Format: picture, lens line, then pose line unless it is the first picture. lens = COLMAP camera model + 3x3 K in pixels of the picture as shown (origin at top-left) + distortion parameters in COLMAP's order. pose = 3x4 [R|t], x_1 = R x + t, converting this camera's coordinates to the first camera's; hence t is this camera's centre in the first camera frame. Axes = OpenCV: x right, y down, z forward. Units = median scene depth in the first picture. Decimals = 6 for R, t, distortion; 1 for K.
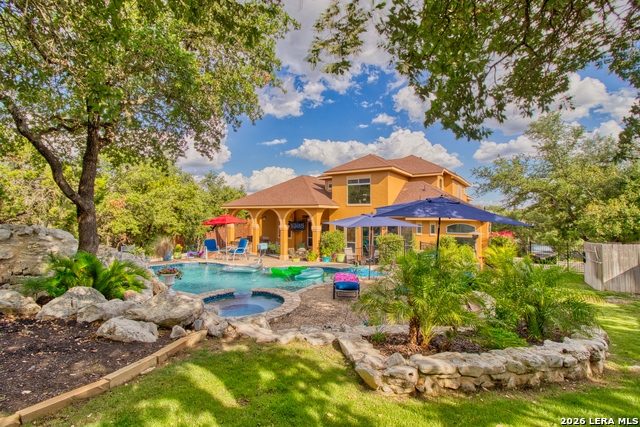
lens RADIAL K [[325.1, 0, 320.6], [0, 325.1, 201.1], [0, 0, 1]] dist [-0.002023, -0.000632]
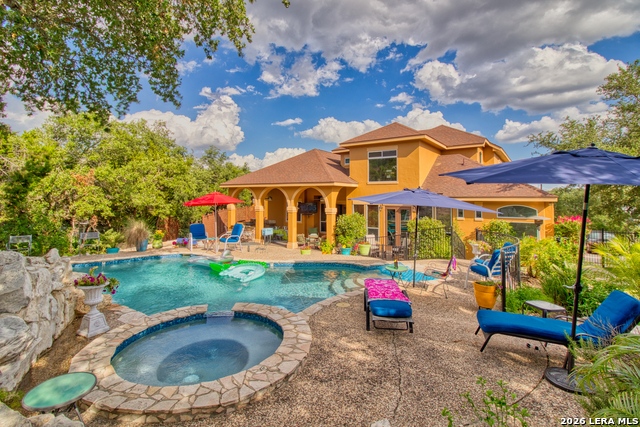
lens RADIAL K [[325.1, 0, 320.6], [0, 325.1, 201.1], [0, 0, 1]] dist [-0.002023, -0.000632]
pose [[0.999367, 0.002926, -0.035449, -0.009913], [-0.001026, 0.998567, 0.053510, 0.014378], [0.035555, -0.053440, 0.997938, 0.170350]]
